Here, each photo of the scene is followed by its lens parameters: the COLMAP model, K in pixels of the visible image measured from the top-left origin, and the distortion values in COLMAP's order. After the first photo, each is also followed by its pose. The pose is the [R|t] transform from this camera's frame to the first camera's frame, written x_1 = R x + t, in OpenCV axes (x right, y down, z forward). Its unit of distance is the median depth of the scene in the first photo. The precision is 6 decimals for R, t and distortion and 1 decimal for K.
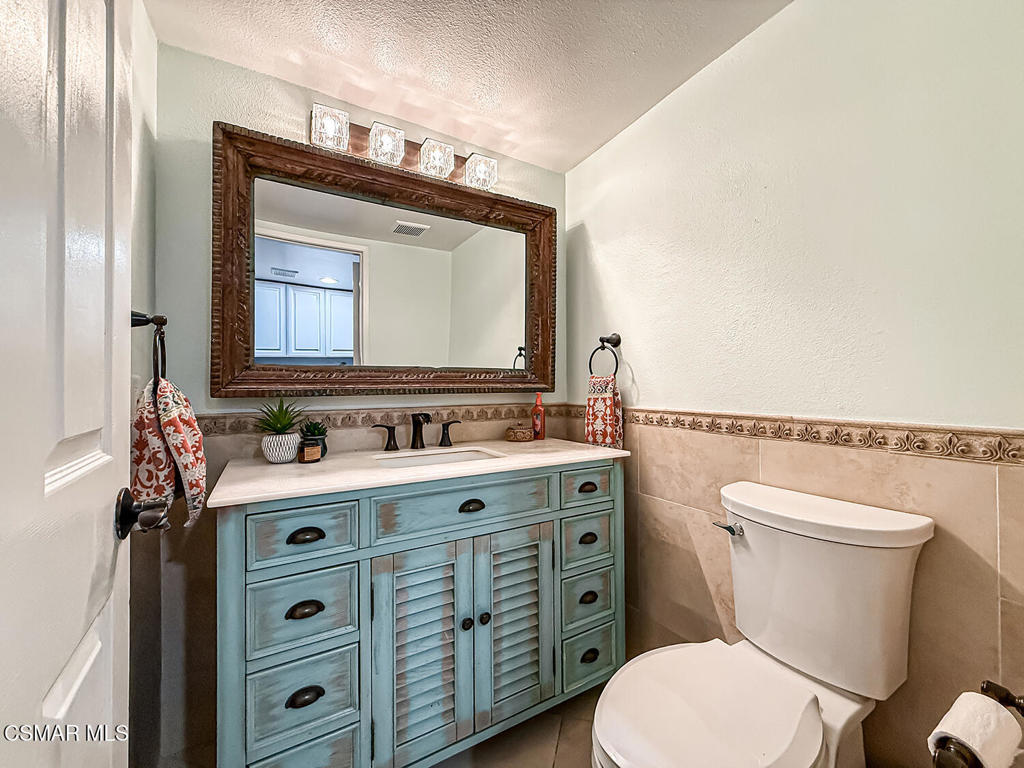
lens RADIAL K [[417.0, 0, 514.4], [0, 417.0, 373.4], [0, 0, 1]] dist [0.000258, 0.000337]
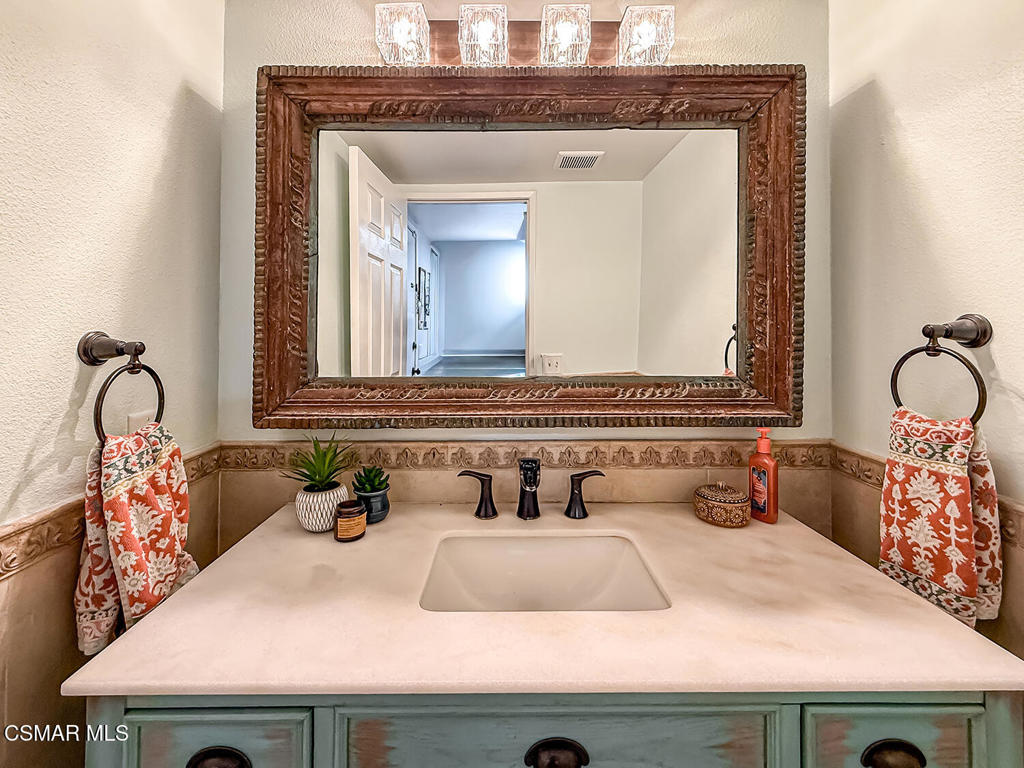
lens RADIAL K [[427.5, 0, 512.4], [0, 427.5, 318.3], [0, 0, 1]] dist [0.000109, 0.000134]
pose [[0.861413, -0.003219, -0.507895, 0.064146], [0.011129, 0.999859, 0.012538, -0.108948], [0.507783, -0.016453, 0.861328, 0.412911]]
